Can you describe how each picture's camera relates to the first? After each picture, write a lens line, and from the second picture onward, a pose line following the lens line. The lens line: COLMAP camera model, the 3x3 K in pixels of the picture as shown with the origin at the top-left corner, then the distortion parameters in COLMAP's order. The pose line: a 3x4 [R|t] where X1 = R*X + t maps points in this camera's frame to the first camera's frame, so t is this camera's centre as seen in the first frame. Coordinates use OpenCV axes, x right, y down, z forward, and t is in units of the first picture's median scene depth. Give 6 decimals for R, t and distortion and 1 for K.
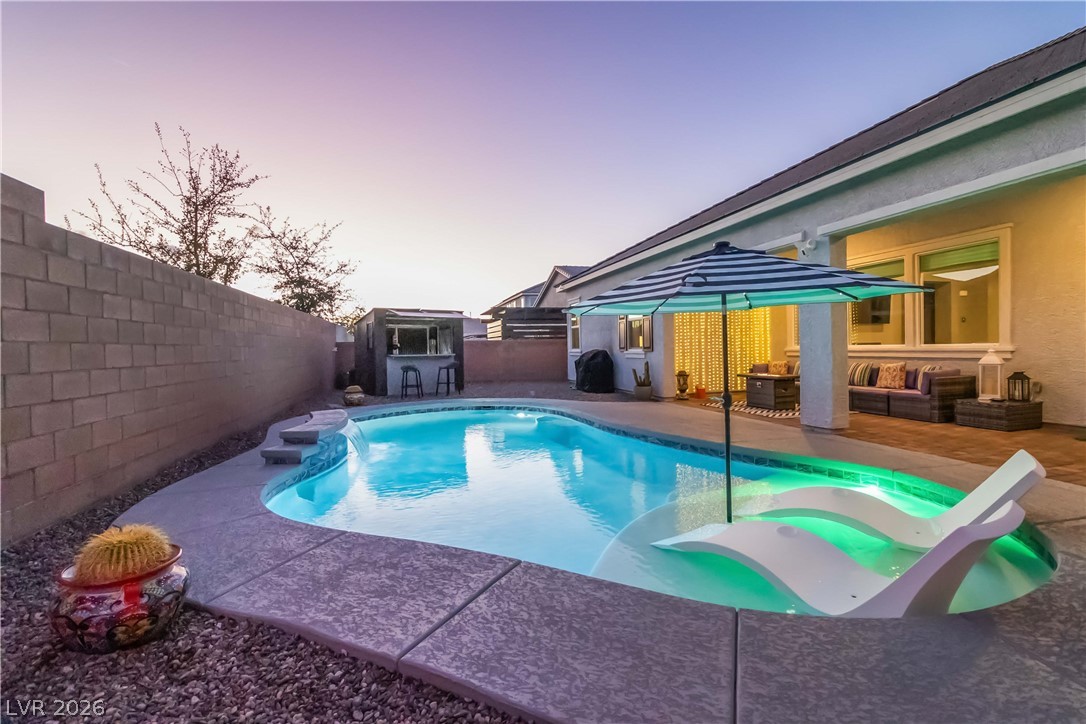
lens RADIAL K [[502.0, 0, 543.0], [0, 502.0, 362.0], [0, 0, 1]] dist [0.001476, 0.000036]
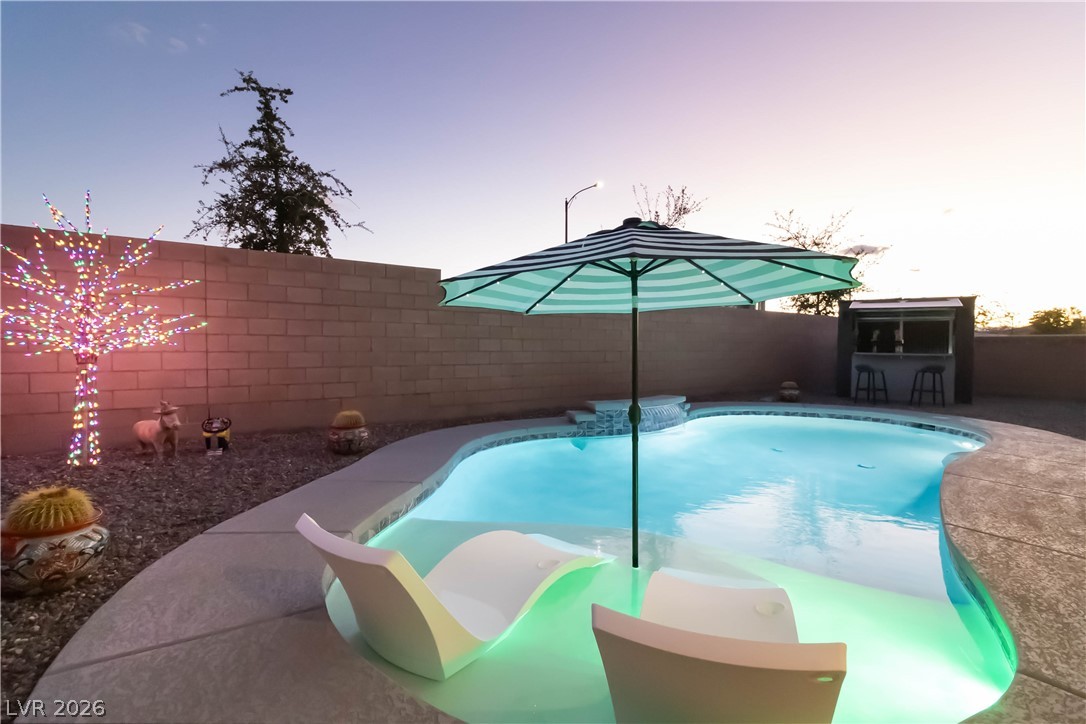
lens RADIAL K [[502.0, 0, 543.0], [0, 502.0, 362.0], [0, 0, 1]] dist [0.001476, 0.000036]
pose [[0.362363, 0.051517, -0.930612, 0.385217], [-0.040086, 0.998409, 0.039661, -0.012110], [0.931175, 0.022933, 0.363851, 0.191665]]
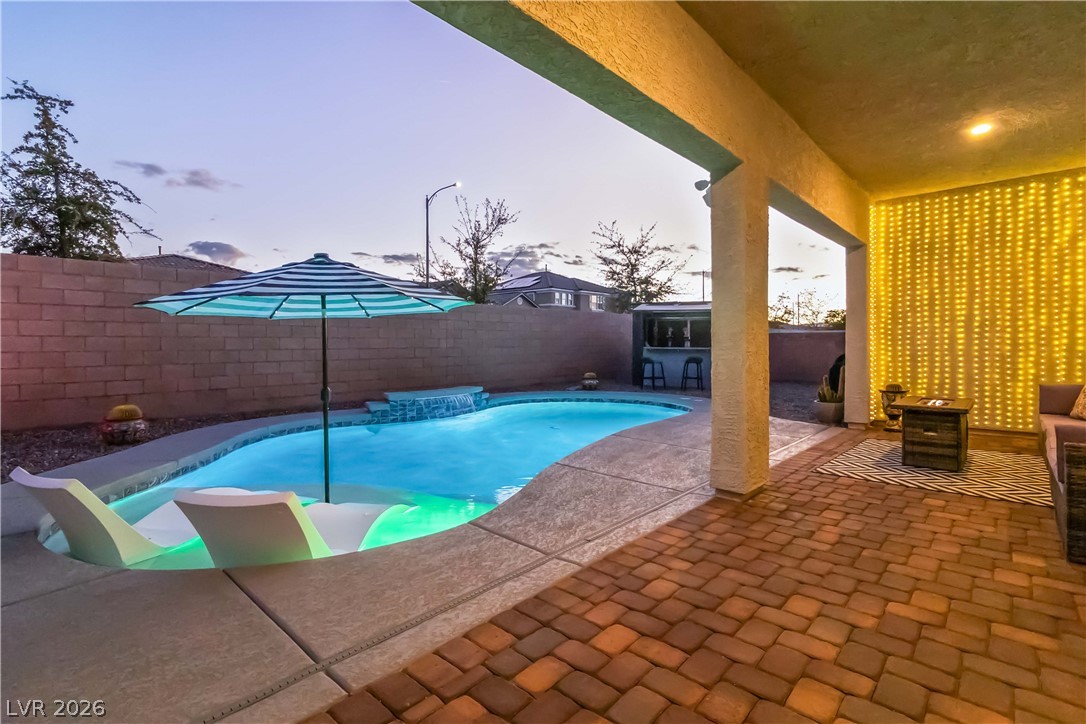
lens RADIAL K [[521.3, 0, 540.0], [0, 521.3, 348.4], [0, 0, 1]] dist [0.001297, 0.001260]
pose [[0.545686, 0.027728, -0.837531, 0.579616], [-0.033134, 0.999385, 0.011498, -0.019303], [0.837334, 0.021476, 0.546269, 0.263635]]
